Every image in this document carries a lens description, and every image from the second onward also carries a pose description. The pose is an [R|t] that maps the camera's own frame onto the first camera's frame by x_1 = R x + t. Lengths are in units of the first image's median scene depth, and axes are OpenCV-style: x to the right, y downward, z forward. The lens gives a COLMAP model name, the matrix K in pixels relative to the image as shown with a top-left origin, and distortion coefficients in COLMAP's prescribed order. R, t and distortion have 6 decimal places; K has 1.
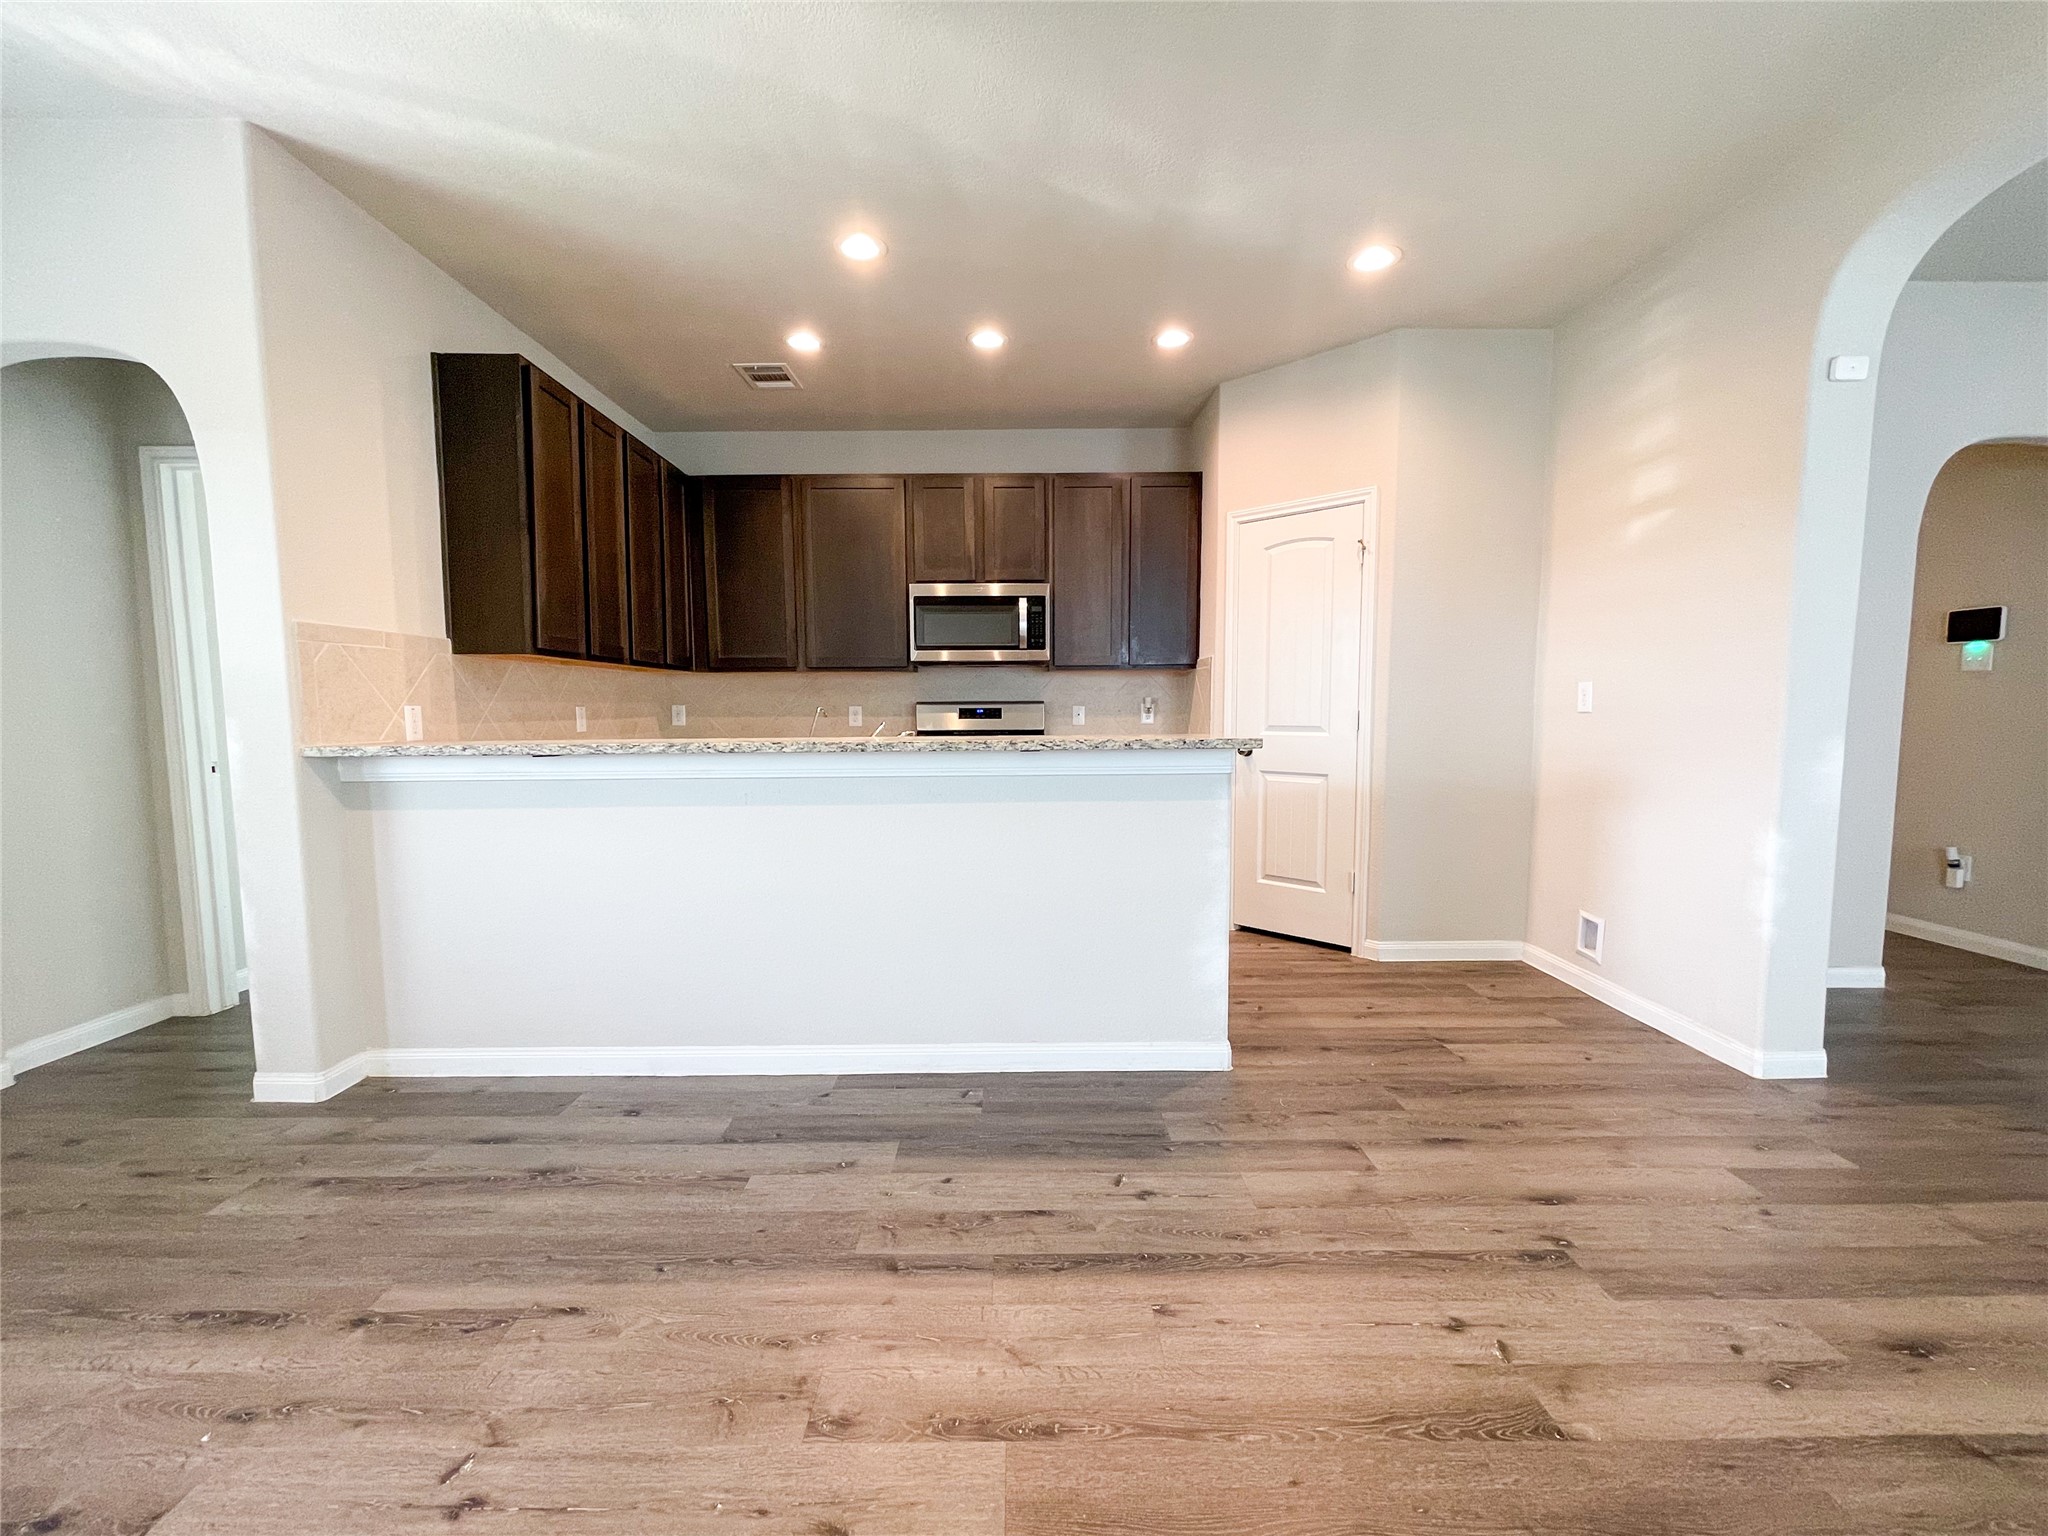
lens RADIAL K [[829.7, 0, 1024.0], [0, 829.7, 775.4], [0, 0, 1]] dist [0.000596, 0.000856]
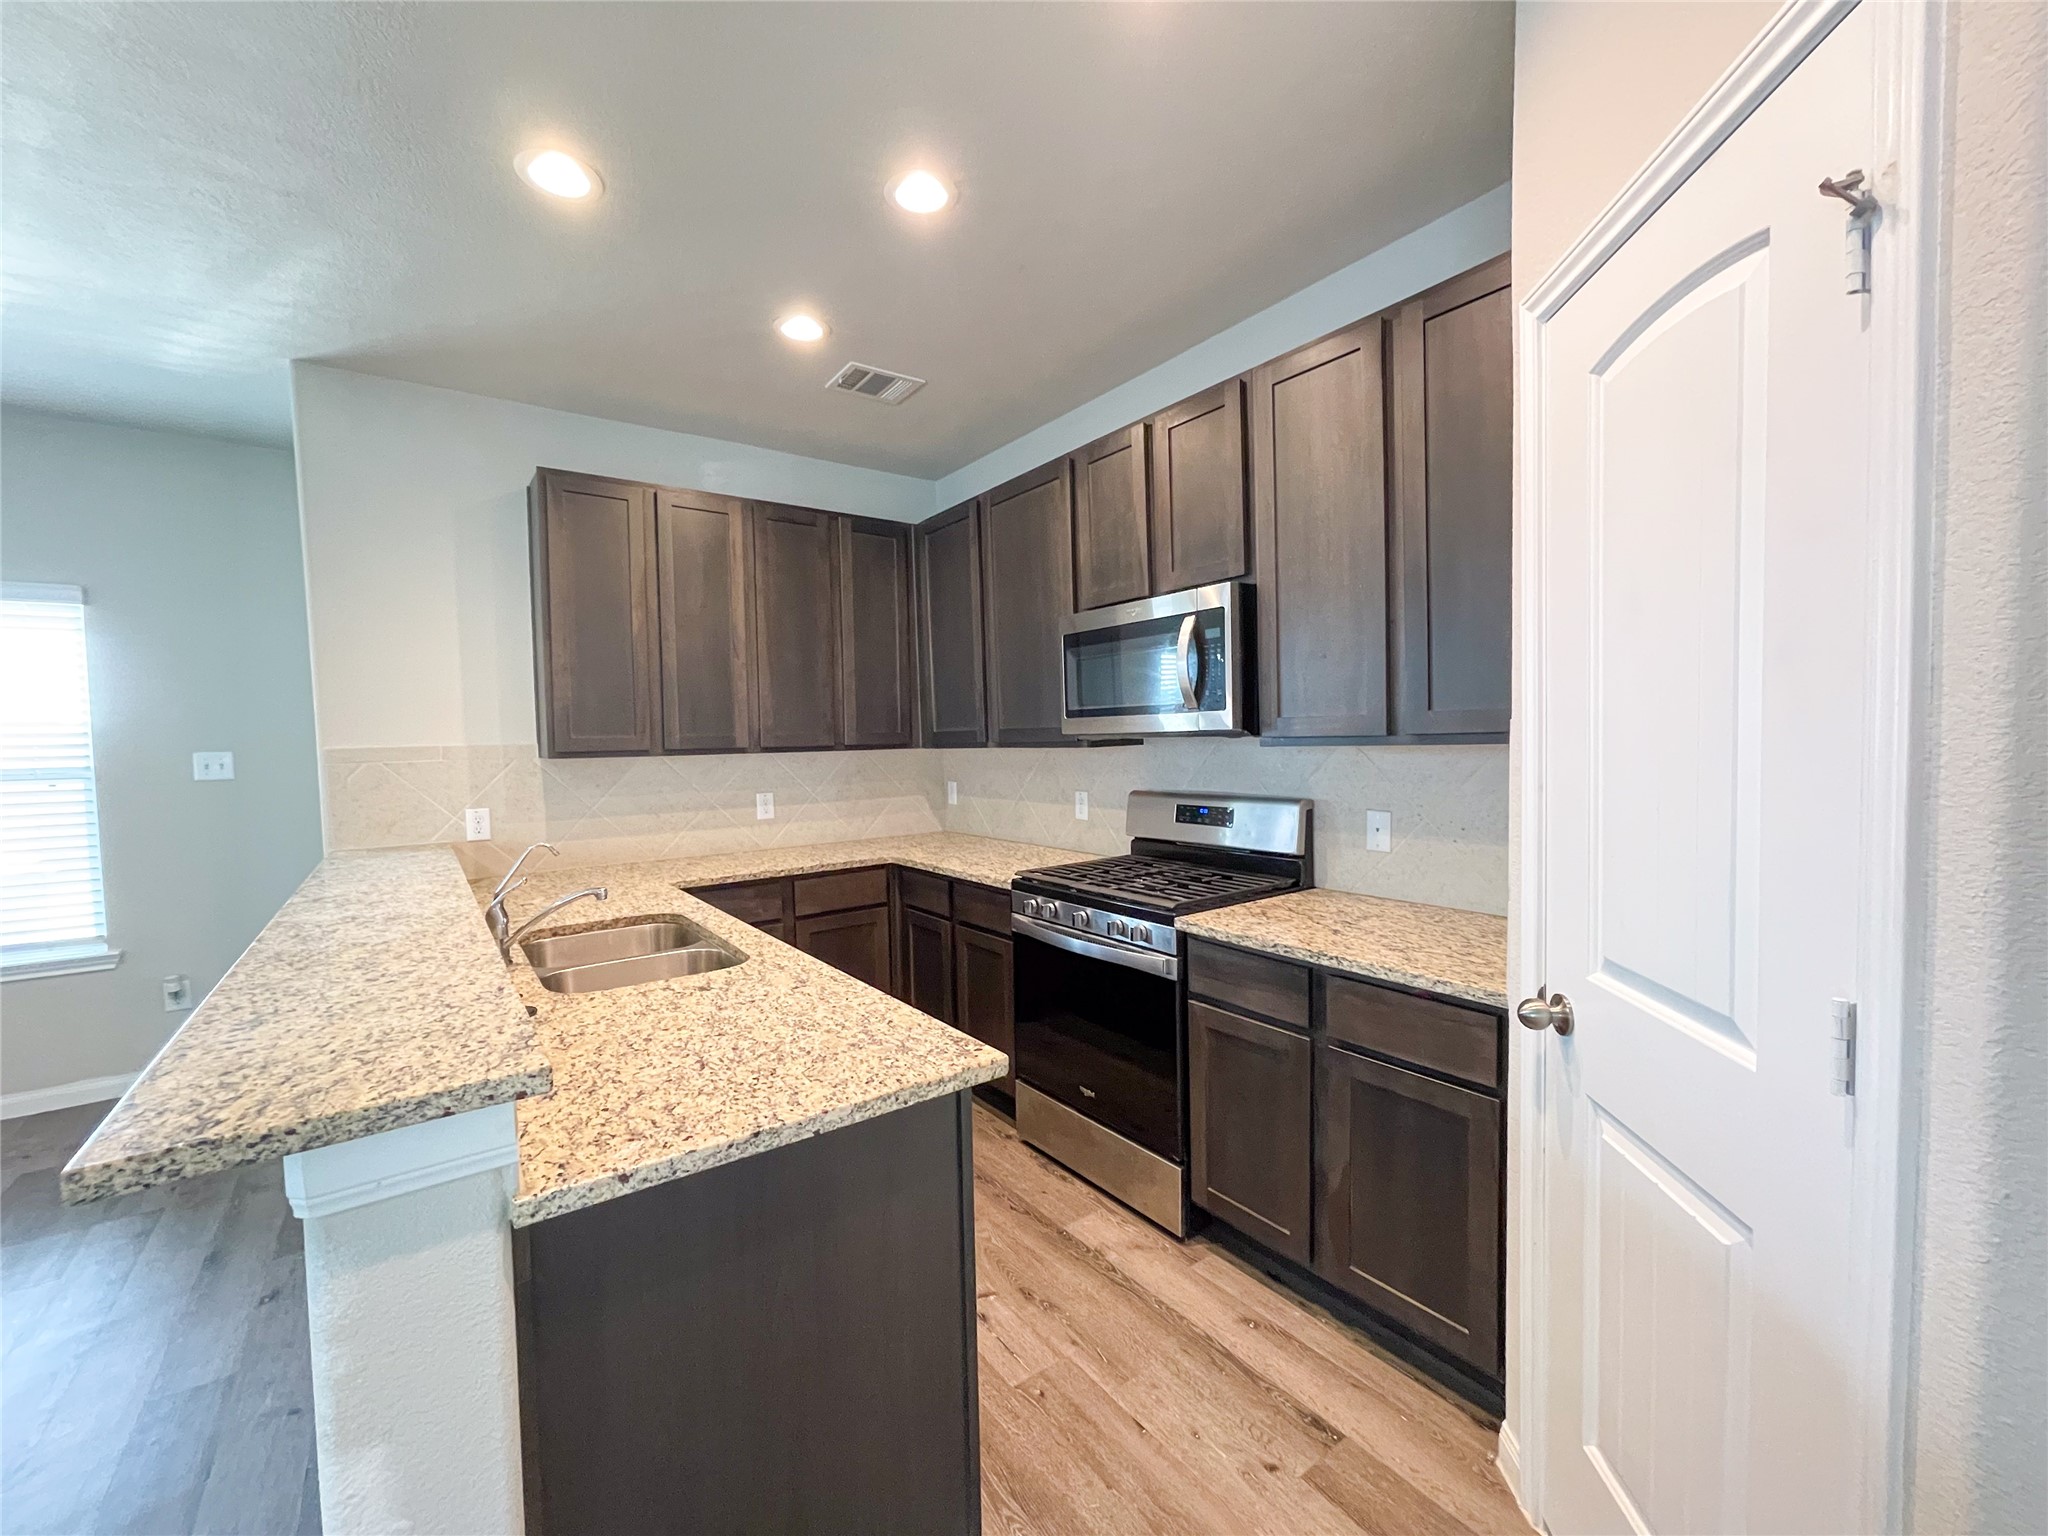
lens RADIAL K [[829.7, 0, 1015.6], [0, 829.7, 777.5], [0, 0, 1]] dist [0.000596, 0.000856]
pose [[0.576552, 0.031484, -0.816454, 0.508266], [-0.049110, 0.998786, 0.003836, -0.141296], [0.815583, 0.037884, 0.577398, 0.802099]]
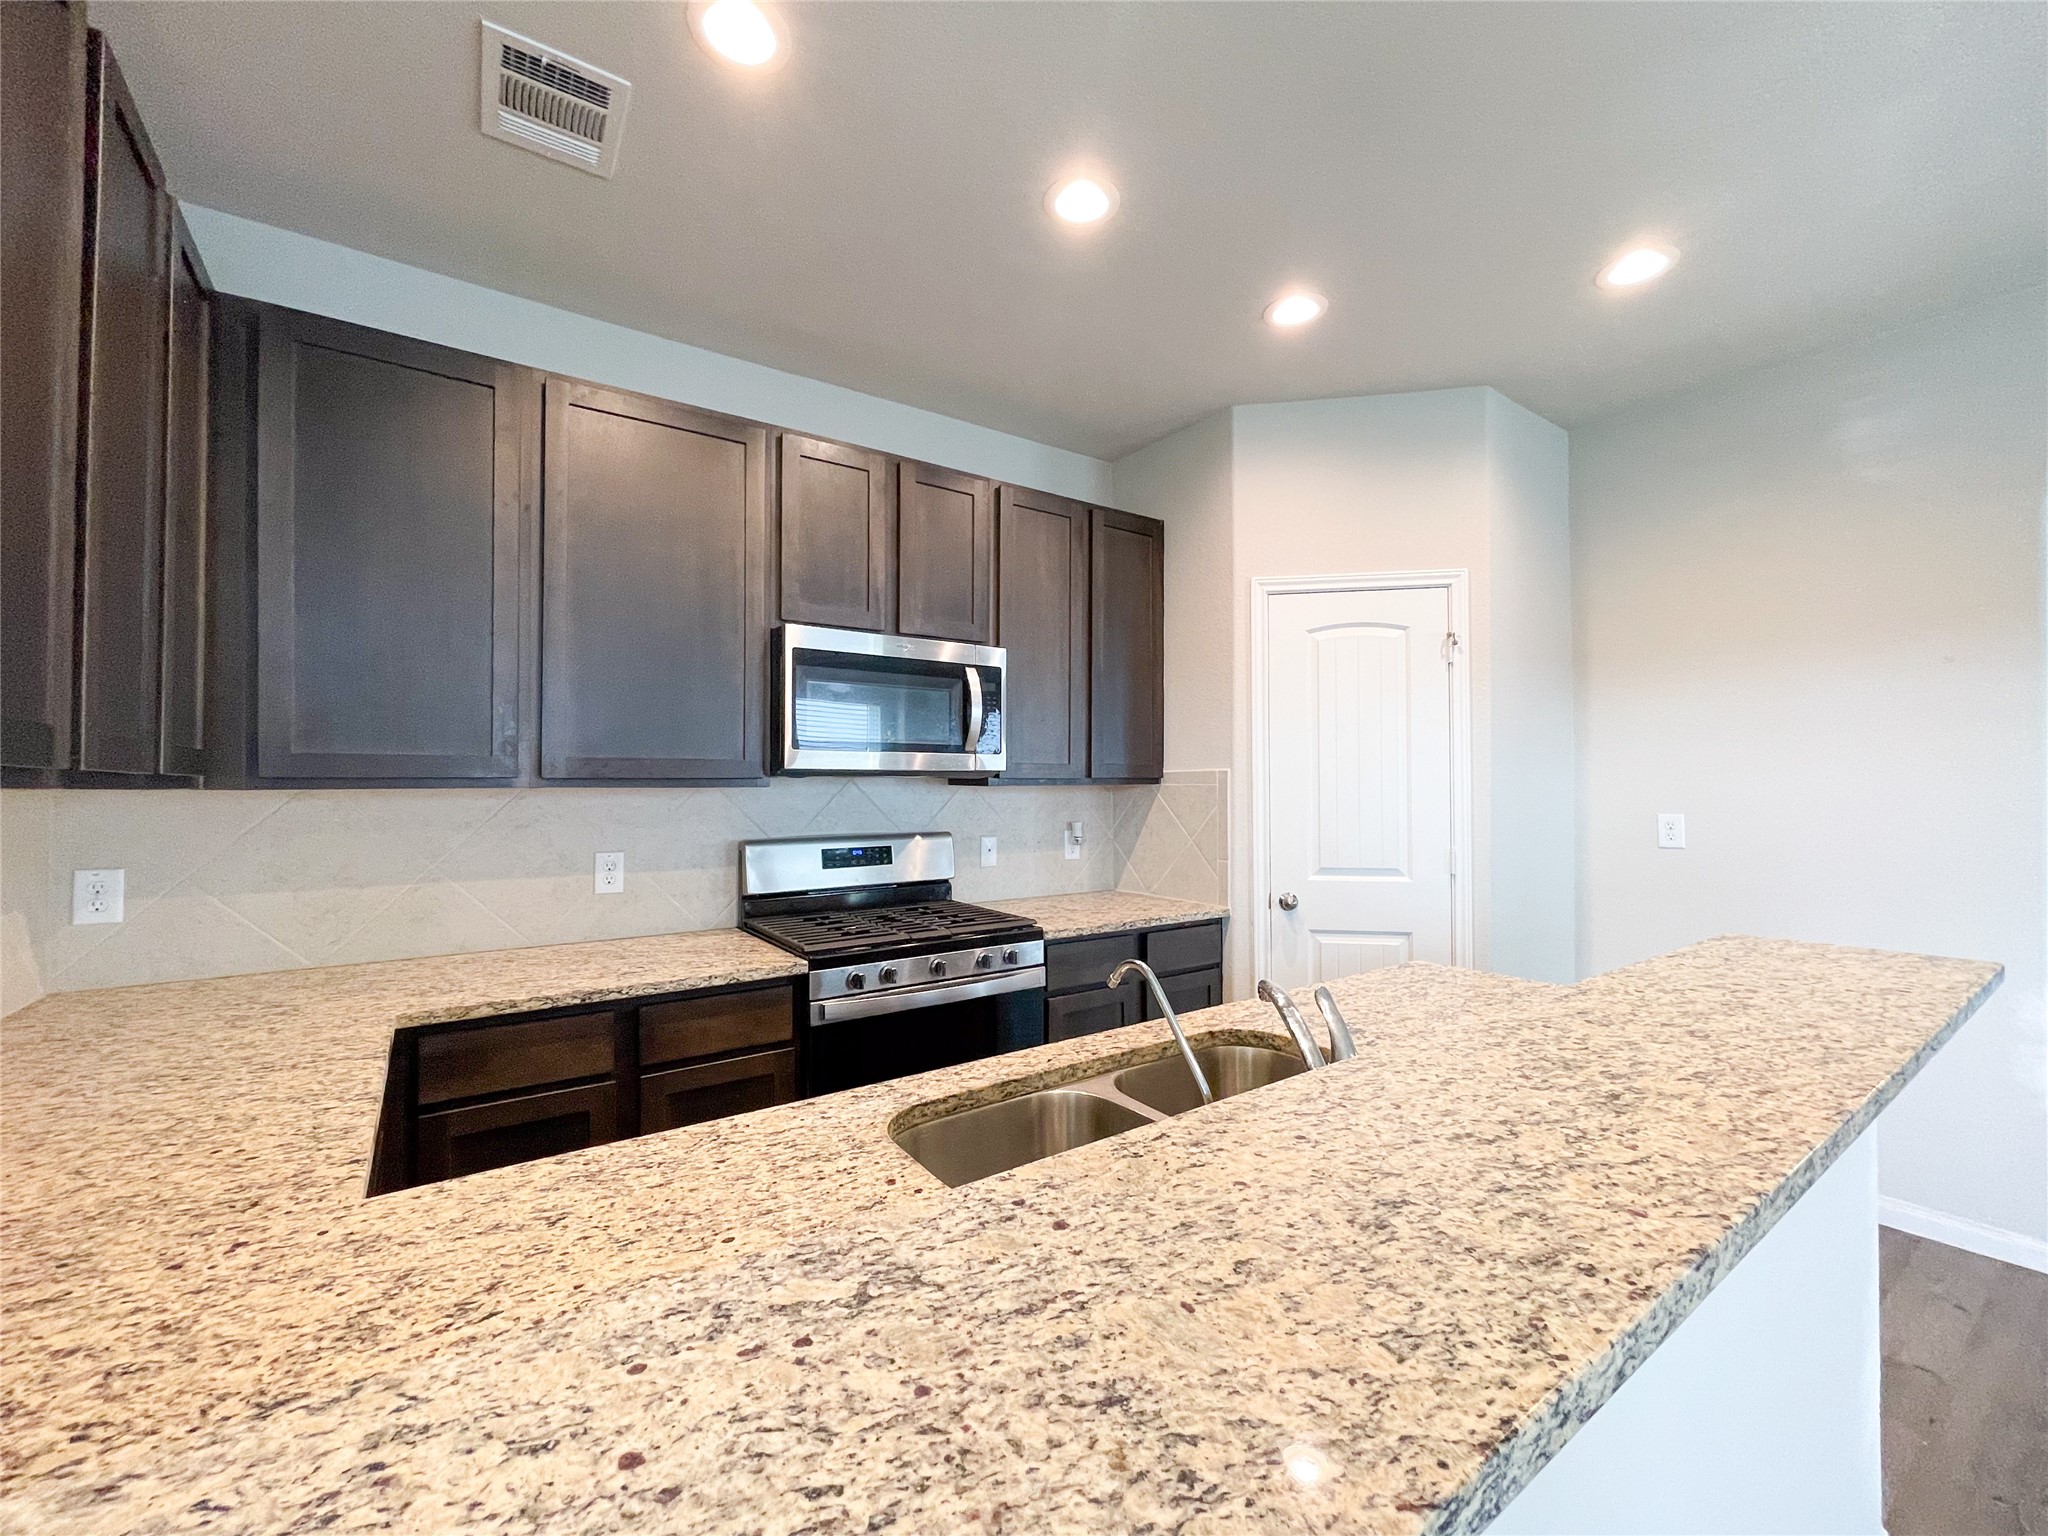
lens RADIAL K [[829.7, 0, 1022.2], [0, 829.7, 778.5], [0, 0, 1]] dist [0.000596, 0.000856]
pose [[0.827432, 0.006411, 0.561529, -0.413562], [0.046710, 0.995684, -0.080197, -0.112676], [-0.559620, 0.092587, 0.823561, 0.657495]]
